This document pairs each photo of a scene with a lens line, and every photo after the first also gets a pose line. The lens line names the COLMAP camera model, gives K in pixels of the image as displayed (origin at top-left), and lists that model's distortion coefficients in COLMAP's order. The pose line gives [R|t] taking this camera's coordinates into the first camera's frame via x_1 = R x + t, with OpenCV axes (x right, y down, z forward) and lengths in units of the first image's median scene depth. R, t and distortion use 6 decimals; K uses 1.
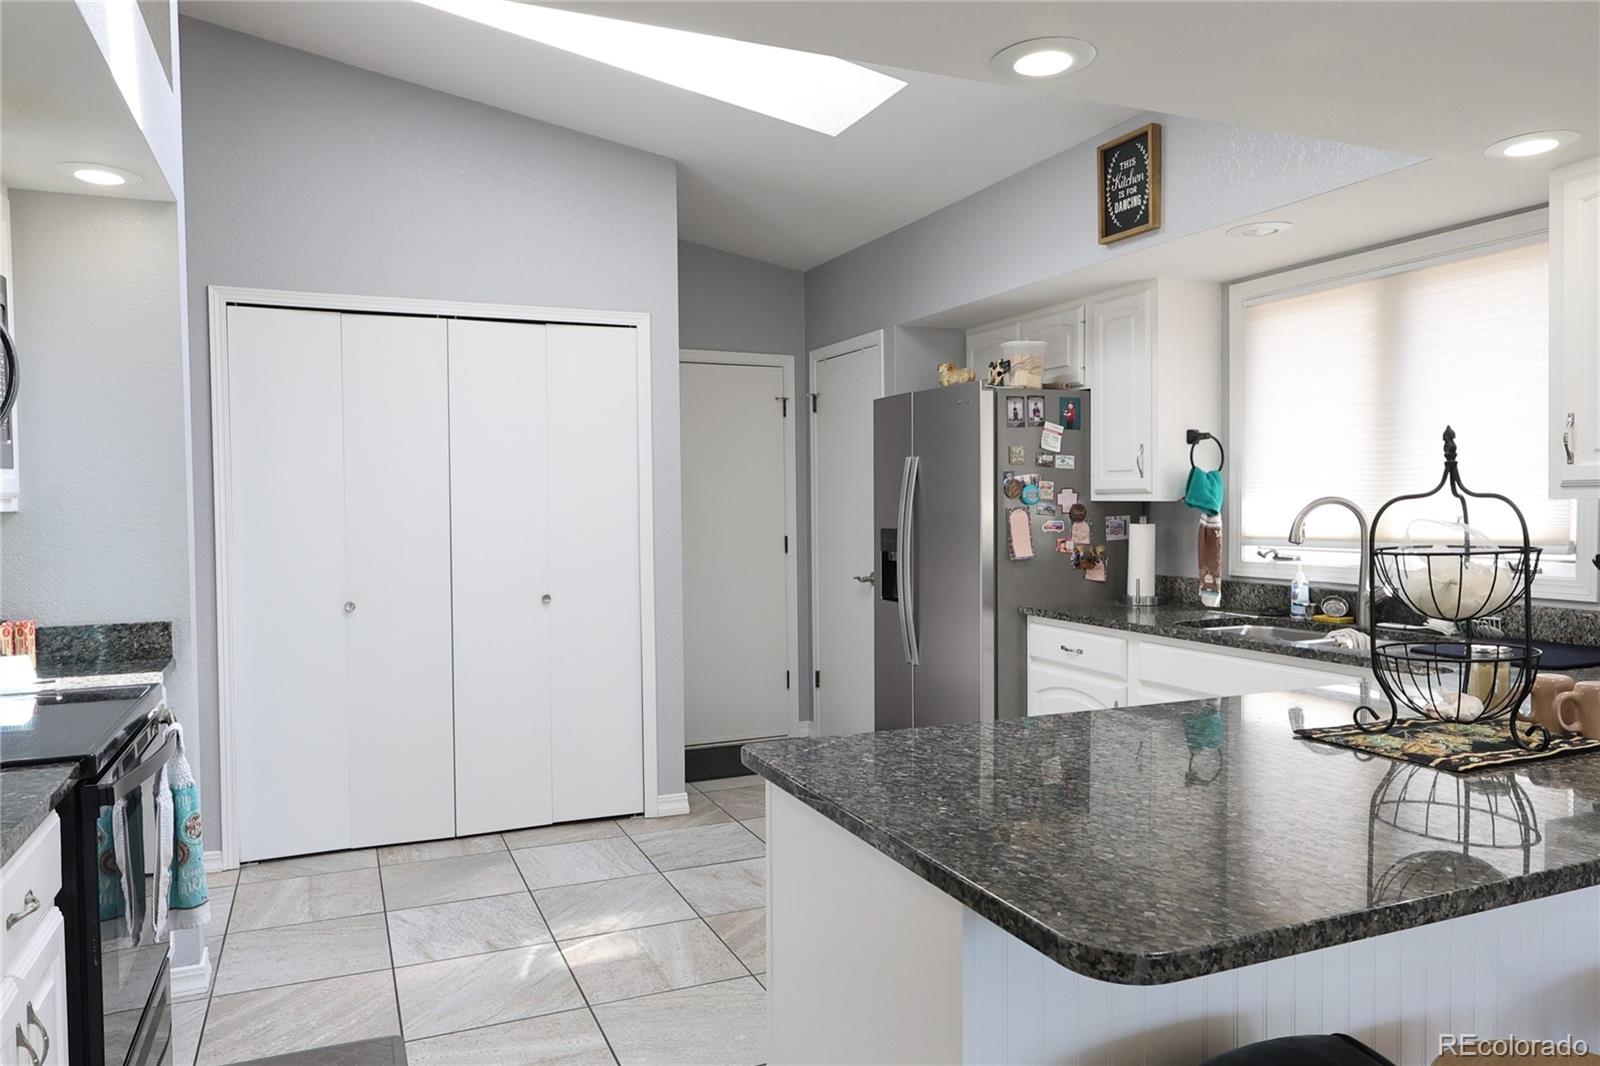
lens RADIAL K [[1070.5, 0, 797.8], [0, 1070.5, 534.4], [0, 0, 1]] dist [0.002568, 0.000517]
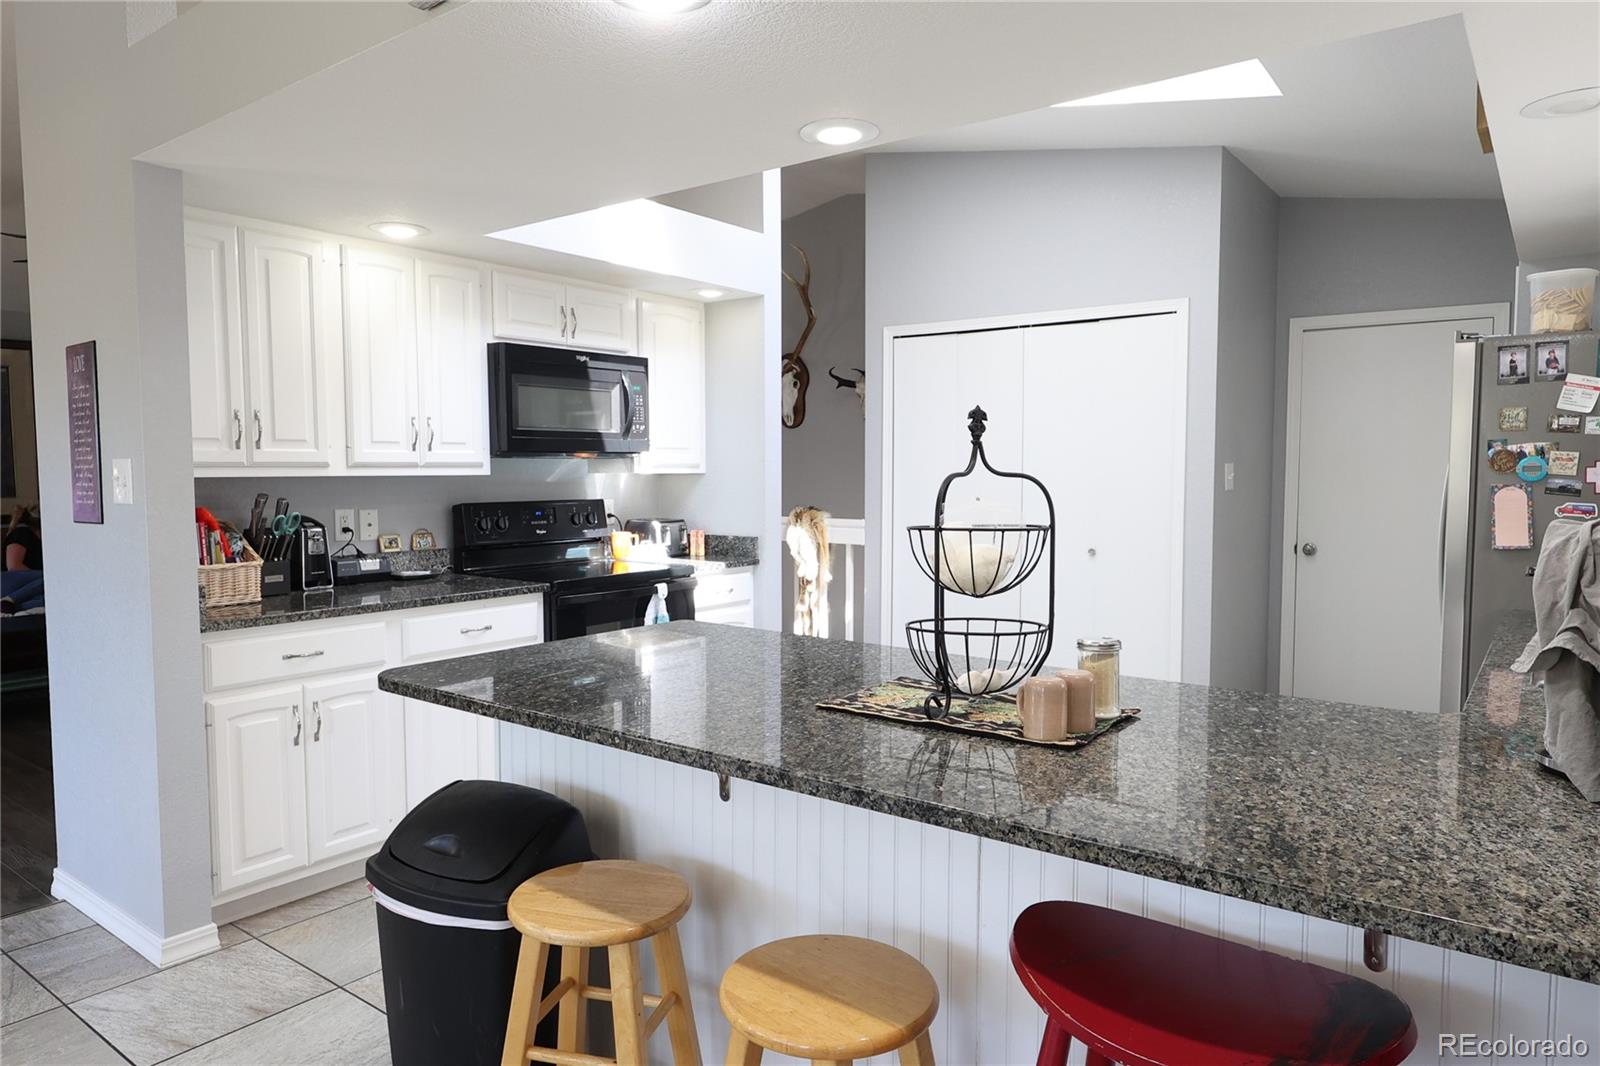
lens RADIAL K [[1020.1, 0, 798.7], [0, 1020.1, 533.1], [0, 0, 1]] dist [0.001400, 0.000549]
pose [[0.493587, 0.063497, -0.867375, 0.607847], [-0.034596, 0.997975, 0.053370, -0.011221], [0.869008, 0.003665, 0.494785, 0.157547]]
